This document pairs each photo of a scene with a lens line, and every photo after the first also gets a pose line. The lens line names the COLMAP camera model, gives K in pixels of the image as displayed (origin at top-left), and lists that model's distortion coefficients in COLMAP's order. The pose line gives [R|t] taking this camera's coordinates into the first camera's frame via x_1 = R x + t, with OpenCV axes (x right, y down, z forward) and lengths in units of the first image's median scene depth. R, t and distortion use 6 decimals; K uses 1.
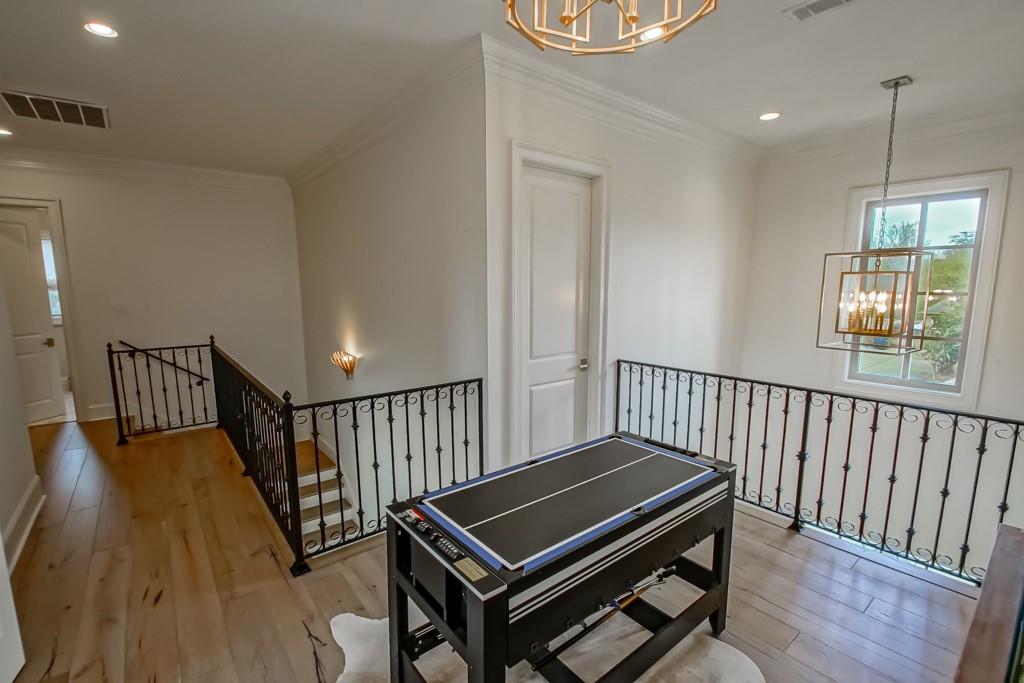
lens RADIAL K [[456.0, 0, 468.9], [0, 456.0, 351.1], [0, 0, 1]] dist [-0.001738, -0.007176]
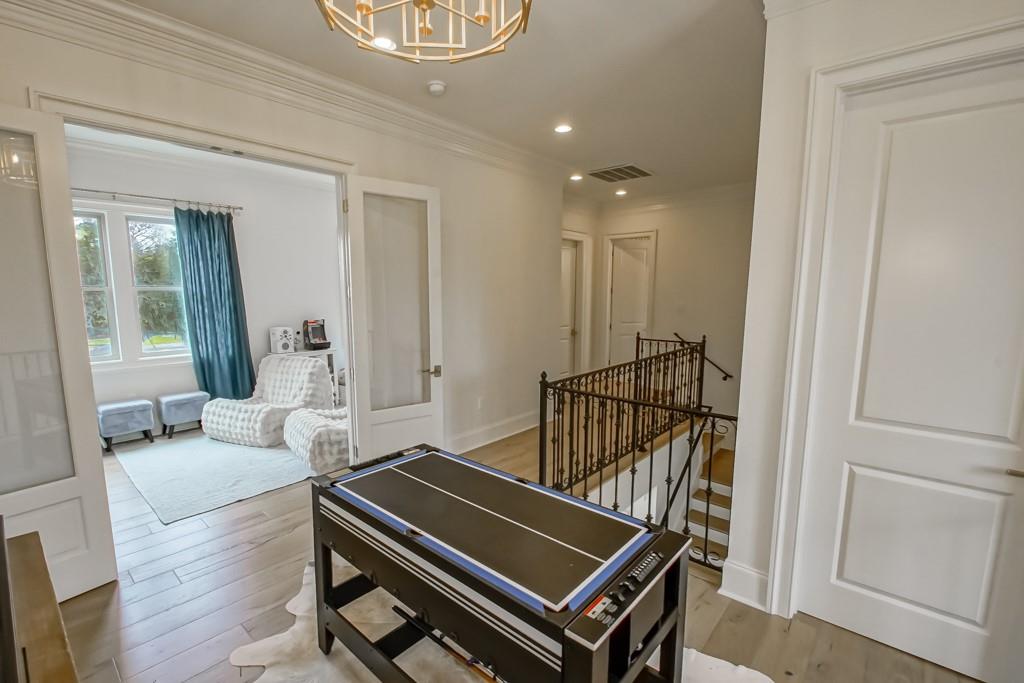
lens RADIAL K [[456.0, 0, 542.1], [0, 456.0, 352.0], [0, 0, 1]] dist [-0.001738, -0.007176]
pose [[0.241571, 0.132803, -0.961253, 0.597492], [-0.141051, 0.984876, 0.100619, -0.069065], [0.960077, 0.111279, 0.256649, 0.451534]]
